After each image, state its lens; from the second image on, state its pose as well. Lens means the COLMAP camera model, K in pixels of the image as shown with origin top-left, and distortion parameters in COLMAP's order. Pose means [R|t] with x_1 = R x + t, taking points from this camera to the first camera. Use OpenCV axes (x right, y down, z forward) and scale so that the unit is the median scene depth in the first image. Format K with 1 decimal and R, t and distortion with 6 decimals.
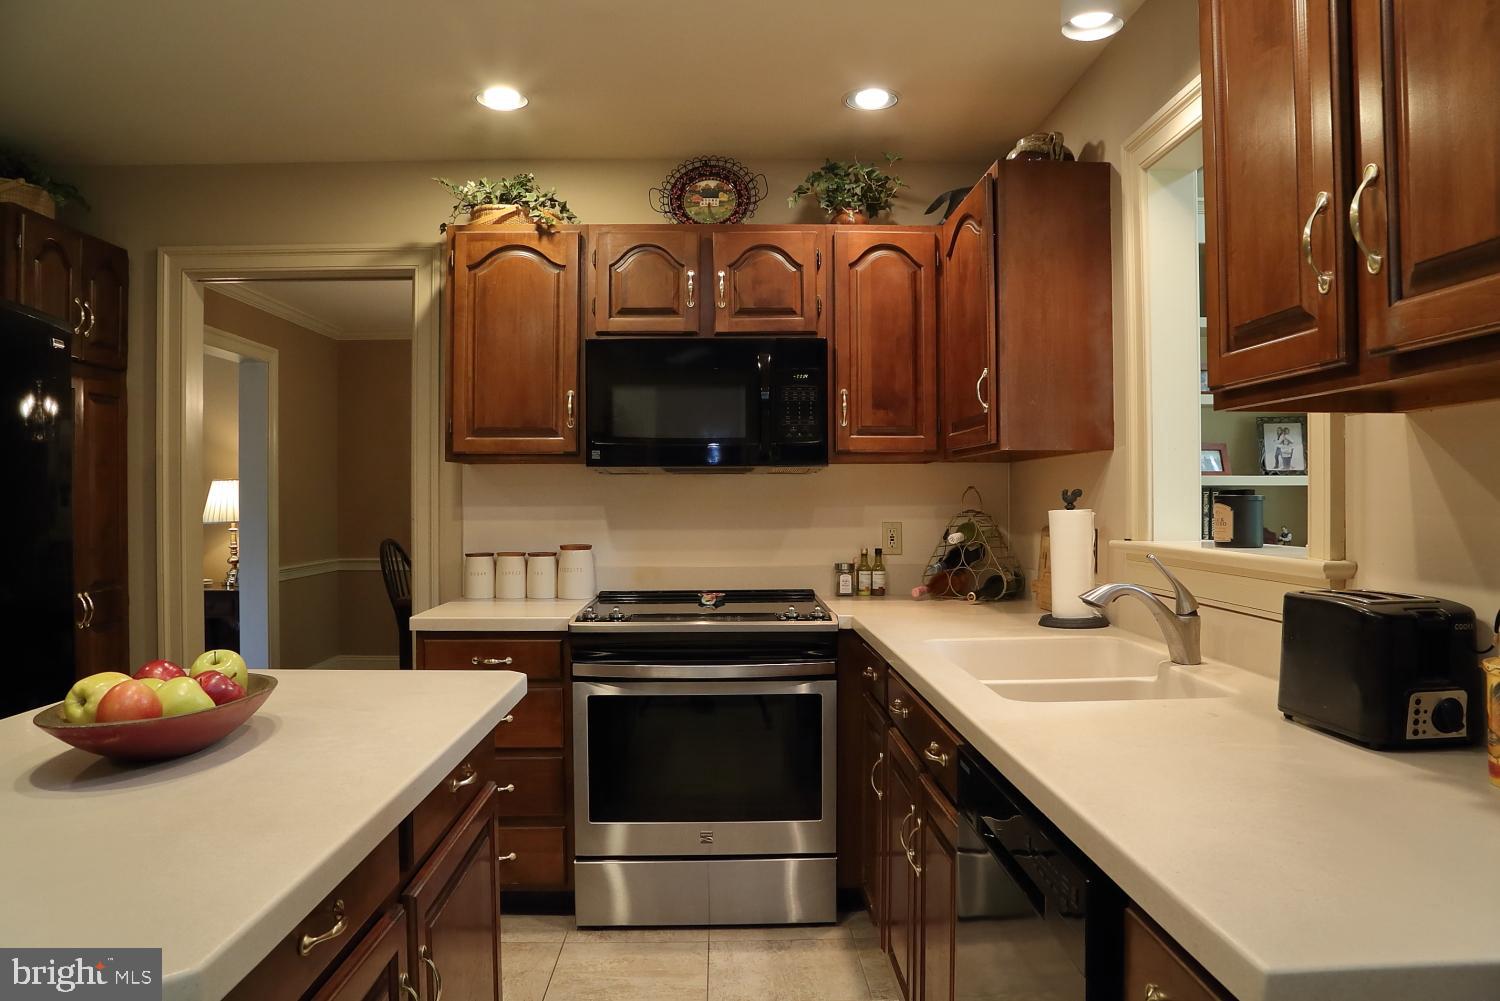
lens RADIAL K [[1031.8, 0, 750.0], [0, 1031.8, 500.5], [0, 0, 1]] dist [-0.130445, 0.079188]
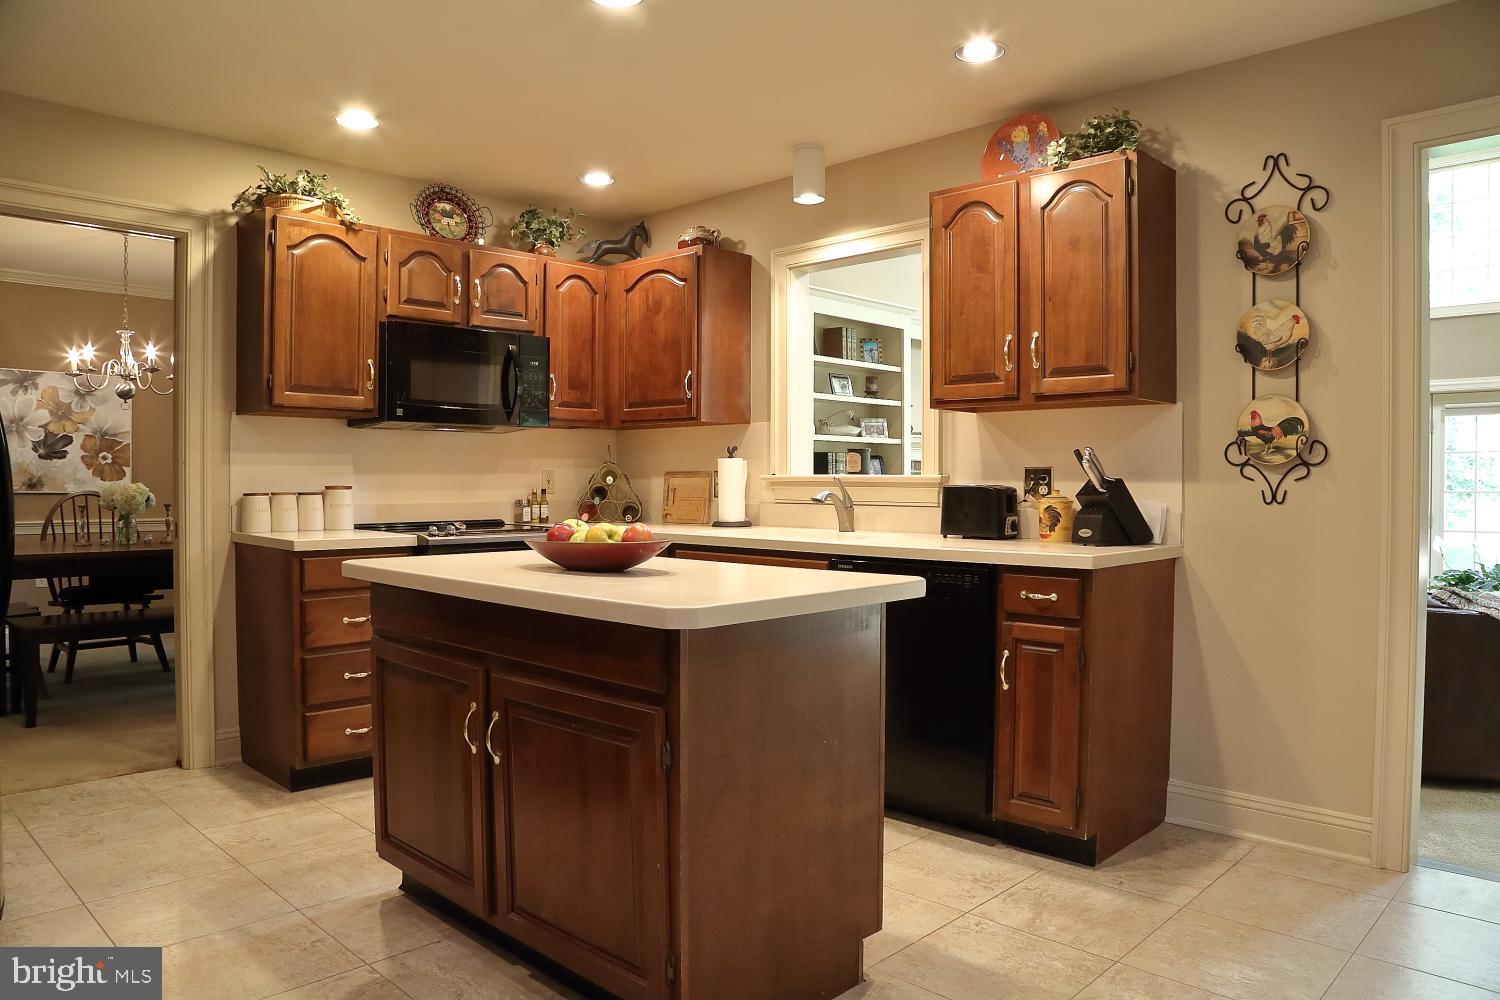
lens RADIAL K [[1019.8, 0, 750.0], [0, 1019.8, 500.0], [0, 0, 1]] dist [-0.125150, 0.069899]
pose [[0.718323, -0.008570, 0.695657, -0.682946], [-0.004899, 0.999837, 0.017376, 0.039783], [-0.695693, -0.015890, 0.718164, -0.194897]]
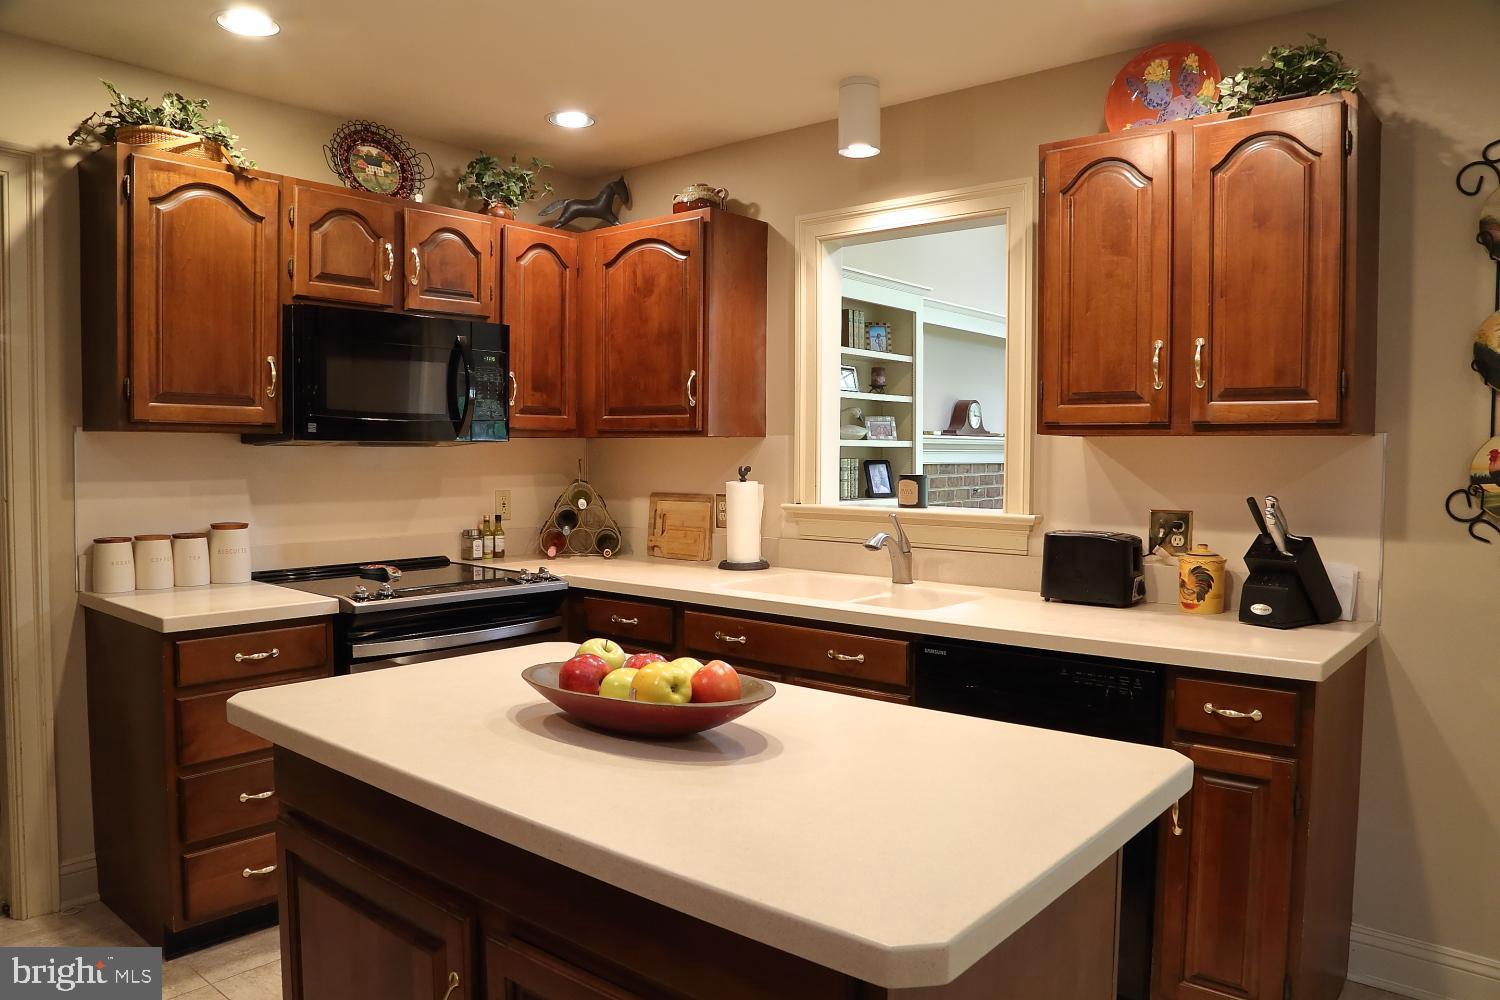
lens RADIAL K [[1045.6, 0, 750.0], [0, 1045.6, 500.0], [0, 0, 1]] dist [-0.113117, 0.066124]
pose [[0.666833, -0.027132, 0.744713, -0.566751], [-0.008019, 0.999018, 0.043577, -0.021418], [-0.745164, -0.035030, 0.665961, 0.065521]]
